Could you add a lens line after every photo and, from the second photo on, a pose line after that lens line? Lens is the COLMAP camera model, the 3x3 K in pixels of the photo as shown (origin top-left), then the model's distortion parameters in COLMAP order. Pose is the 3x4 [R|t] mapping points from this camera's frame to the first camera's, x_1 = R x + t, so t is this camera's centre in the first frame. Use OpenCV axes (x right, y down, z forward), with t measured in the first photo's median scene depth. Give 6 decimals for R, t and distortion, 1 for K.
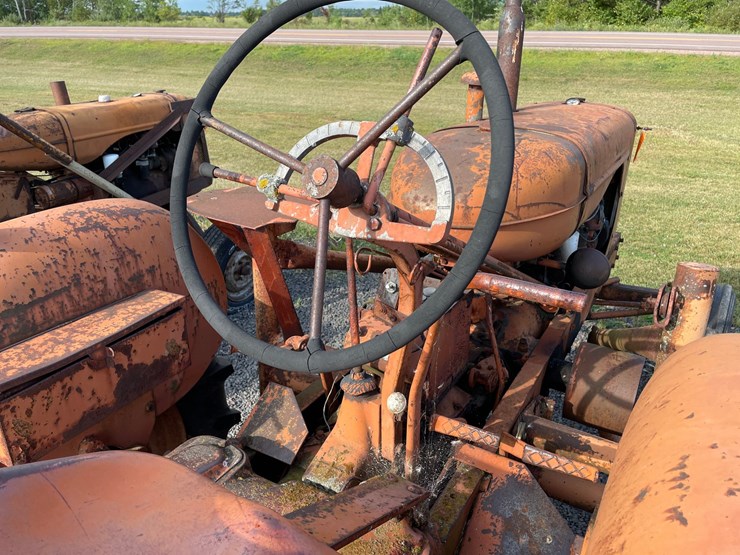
lens RADIAL K [[570.3, 0, 367.8], [0, 570.3, 273.3], [0, 0, 1]] dist [0.096797, -0.138262]
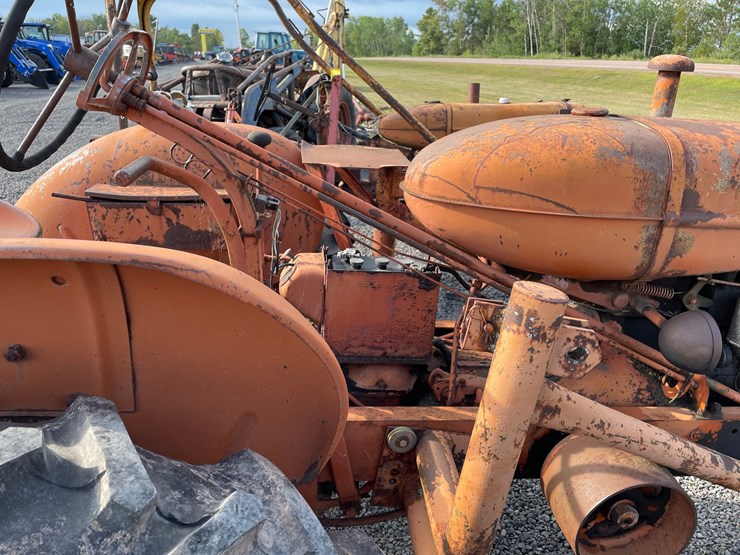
lens RADIAL K [[570.3, 0, 367.8], [0, 570.3, 273.3], [0, 0, 1]] dist [0.096797, -0.138262]
pose [[0.581373, 0.292094, -0.759399, 0.116793], [-0.336662, 0.936052, 0.102304, -0.003969], [0.740719, 0.196184, 0.642532, 0.049887]]
